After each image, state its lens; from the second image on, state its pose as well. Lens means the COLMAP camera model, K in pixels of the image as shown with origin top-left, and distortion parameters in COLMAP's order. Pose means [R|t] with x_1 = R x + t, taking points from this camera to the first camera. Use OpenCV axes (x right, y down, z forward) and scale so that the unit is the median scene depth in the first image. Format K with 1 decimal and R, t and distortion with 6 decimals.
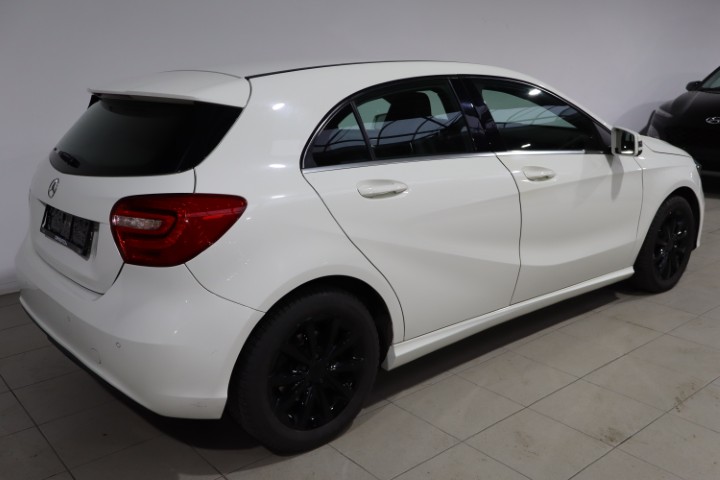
lens RADIAL K [[682.3, 0, 360.0], [0, 682.3, 240.0], [0, 0, 1]] dist [0.001346, -0.010790]
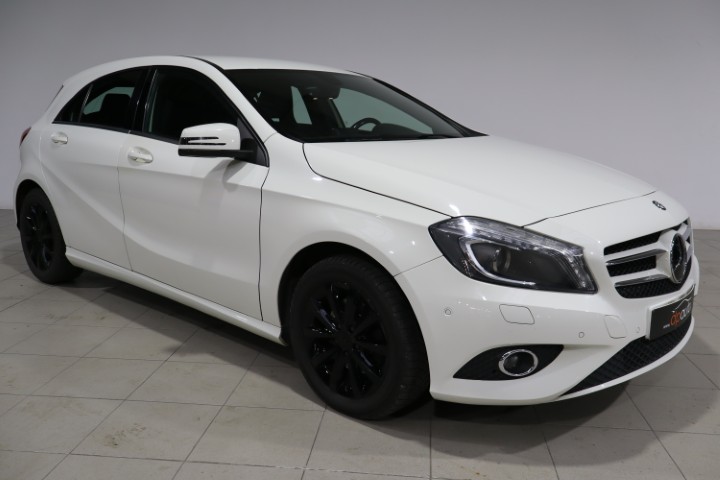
lens RADIAL K [[655.2, 0, 360.0], [0, 655.2, 240.0], [0, 0, 1]] dist [0.000214, 0.002130]
pose [[0.133782, 0.211778, -0.968118, 1.325948], [-0.254811, 0.951406, 0.172911, -0.236897], [0.957692, 0.223554, 0.181244, 1.179422]]
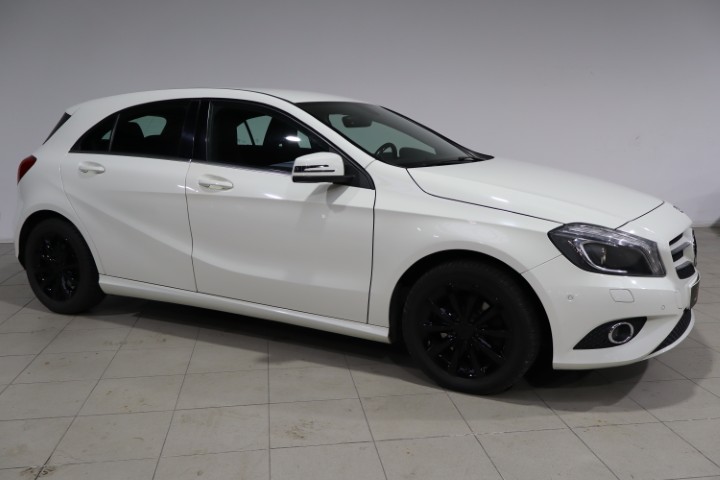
lens RADIAL K [[655.2, 0, 360.0], [0, 655.2, 240.0], [0, 0, 1]] dist [0.000214, 0.002130]
pose [[0.381331, 0.172643, -0.908175, 1.368123], [-0.236613, 0.967910, 0.084648, -0.155497], [0.893645, 0.182607, 0.409943, 0.791796]]
